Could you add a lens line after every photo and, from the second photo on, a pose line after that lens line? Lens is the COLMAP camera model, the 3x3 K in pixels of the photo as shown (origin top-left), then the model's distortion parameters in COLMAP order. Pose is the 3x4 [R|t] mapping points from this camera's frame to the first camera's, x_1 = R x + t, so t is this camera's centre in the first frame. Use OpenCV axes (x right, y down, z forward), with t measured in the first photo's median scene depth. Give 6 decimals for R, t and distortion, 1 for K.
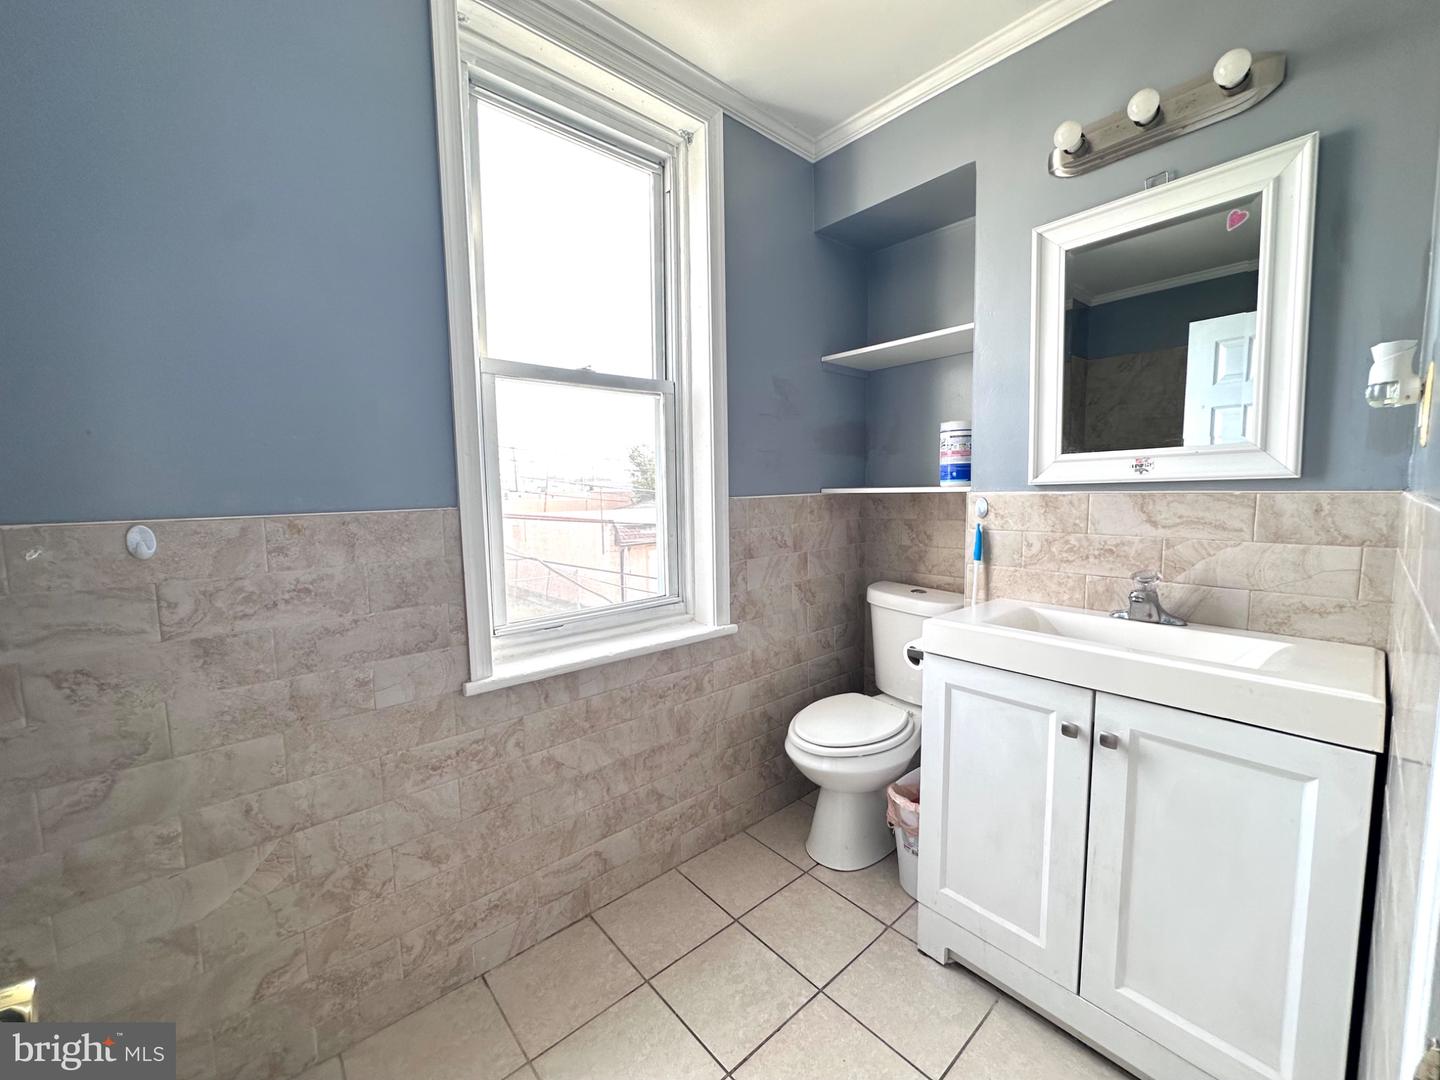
lens RADIAL K [[572.8, 0, 722.7], [0, 572.8, 540.1], [0, 0, 1]] dist [-0.002701, 0.000643]
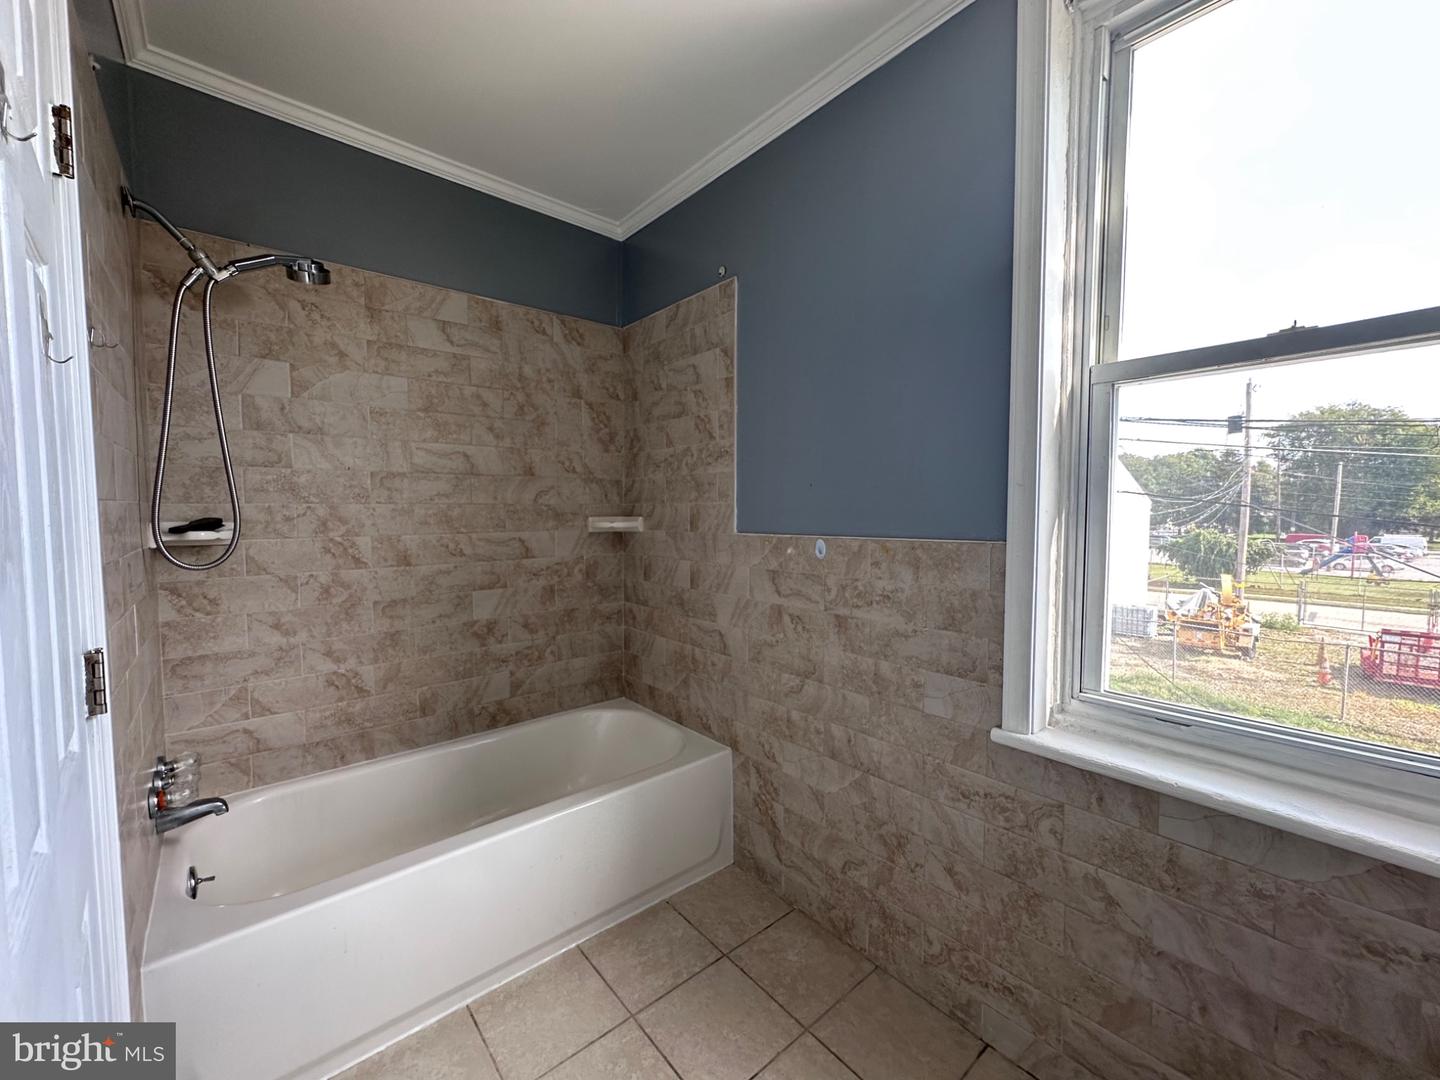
lens RADIAL K [[572.8, 0, 722.7], [0, 572.8, 540.1], [0, 0, 1]] dist [-0.002701, 0.000643]
pose [[-0.017836, 0.066859, -0.997603, 0.528439], [-0.089190, 0.993678, 0.068191, -0.089562], [0.995855, 0.090193, -0.011760, 0.589834]]
